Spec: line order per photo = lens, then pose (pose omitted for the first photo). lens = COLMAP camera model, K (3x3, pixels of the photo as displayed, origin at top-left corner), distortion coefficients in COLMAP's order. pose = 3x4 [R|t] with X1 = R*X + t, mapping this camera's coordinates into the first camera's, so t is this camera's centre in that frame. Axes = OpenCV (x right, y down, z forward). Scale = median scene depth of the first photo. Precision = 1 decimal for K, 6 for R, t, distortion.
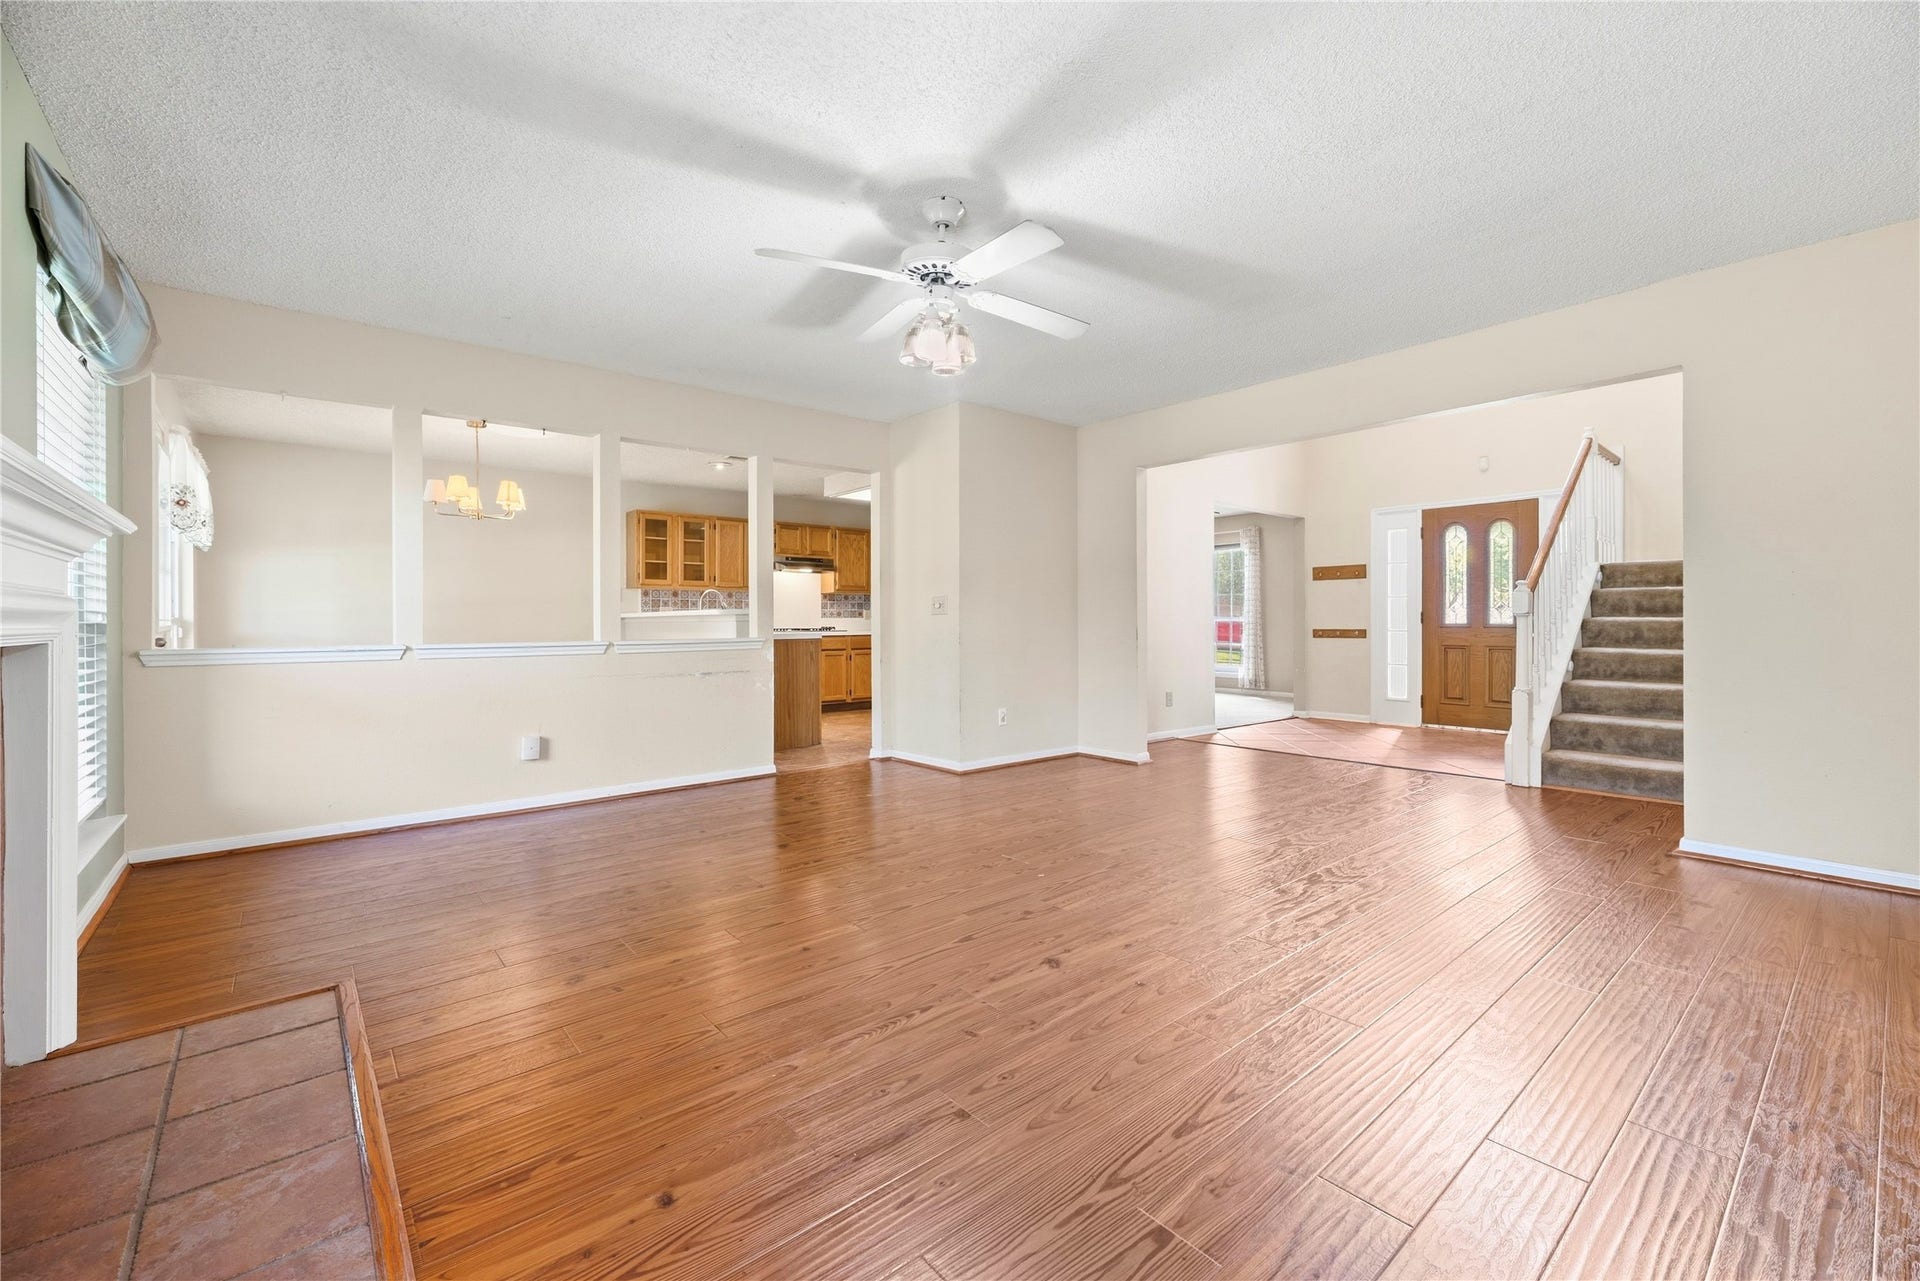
lens RADIAL K [[788.6, 0, 966.5], [0, 788.6, 627.5], [0, 0, 1]] dist [0.001203, -0.000056]
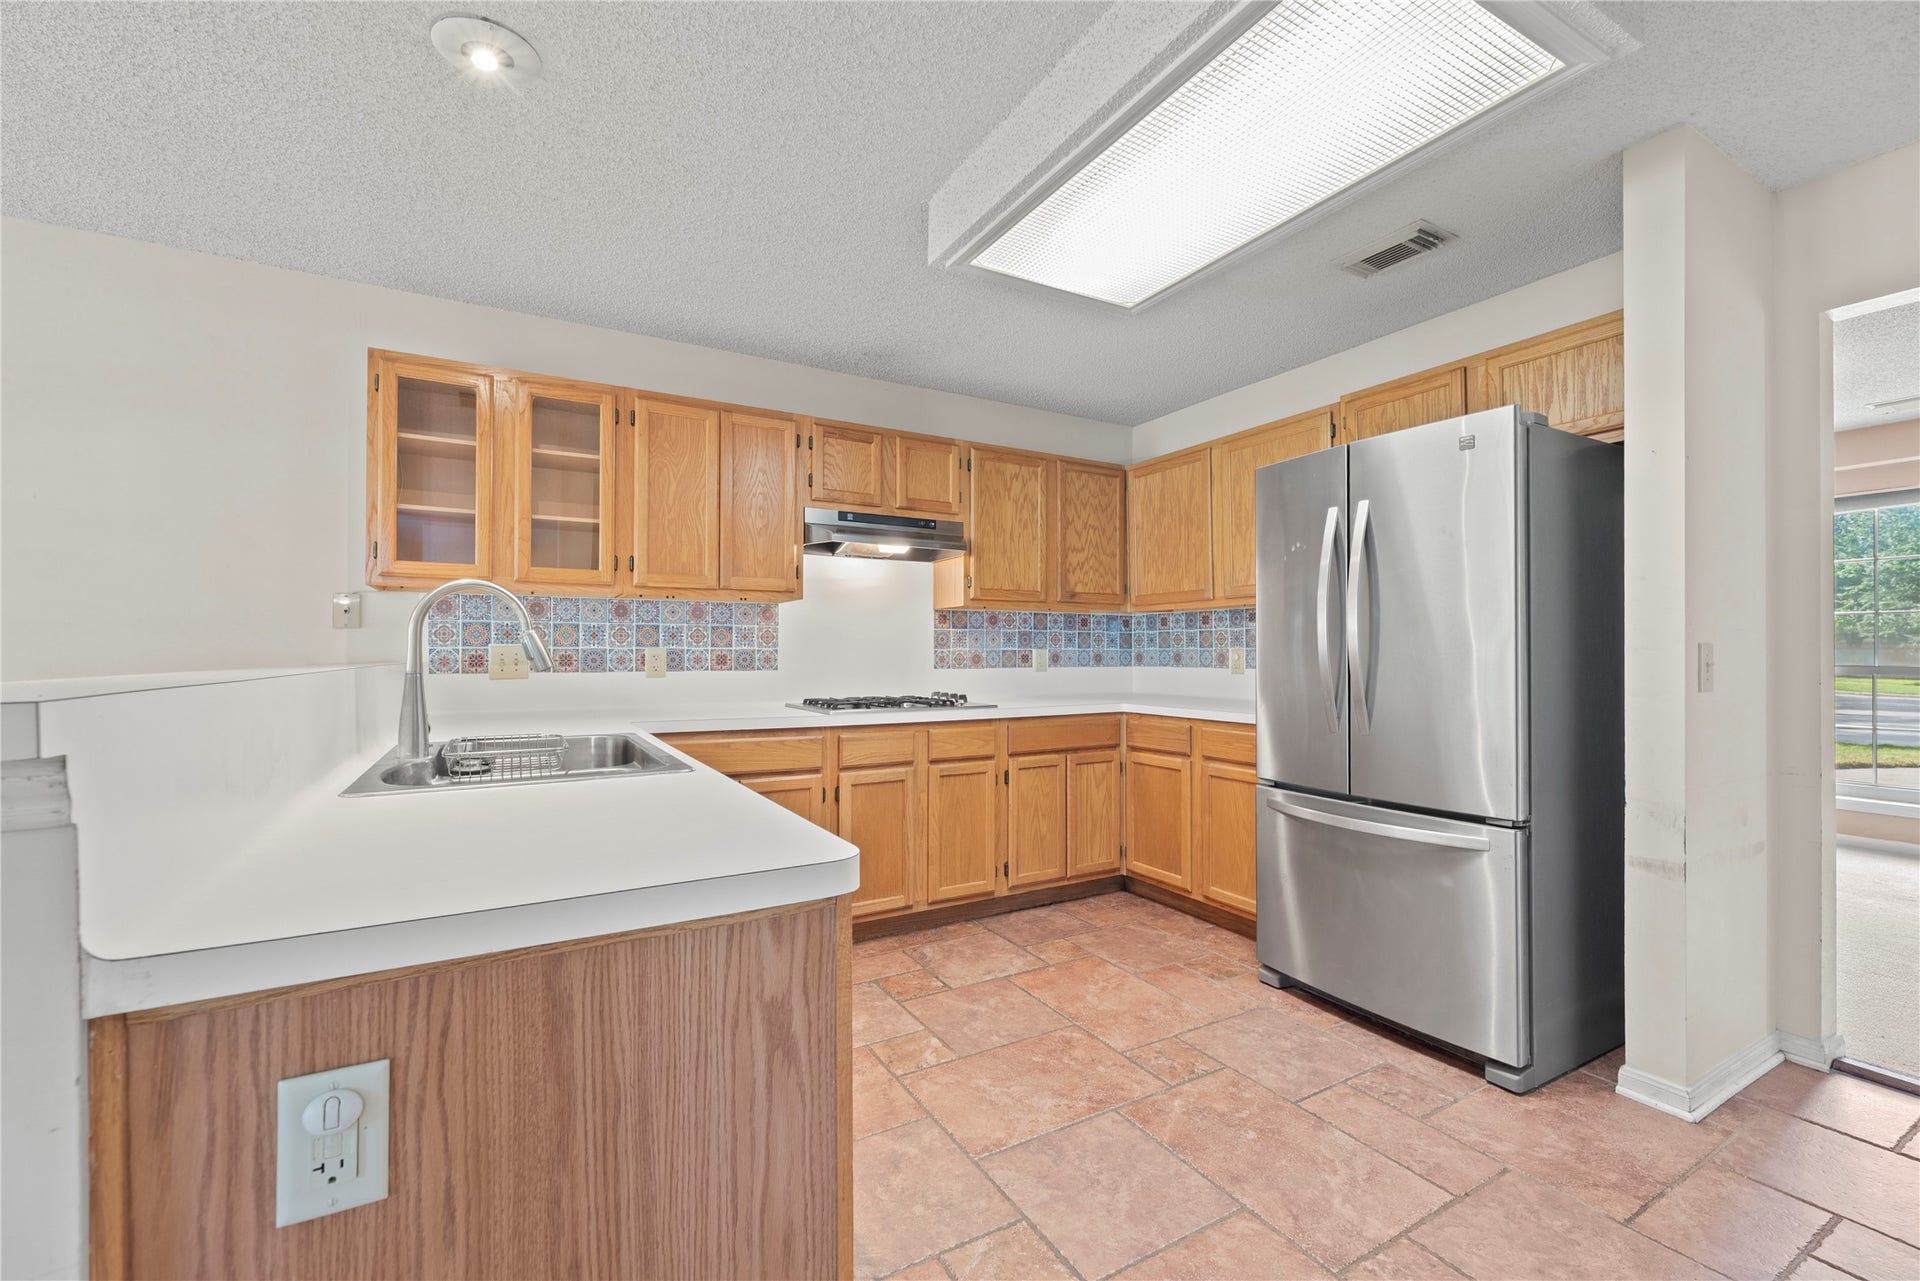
lens RADIAL K [[788.6, 0, 951.6], [0, 788.6, 647.6], [0, 0, 1]] dist [0.001203, -0.000056]
pose [[0.982033, 0.000754, -0.188707, -0.099264], [-0.003297, 0.999908, -0.013164, -0.018264], [0.188679, 0.013549, 0.981945, 0.608988]]
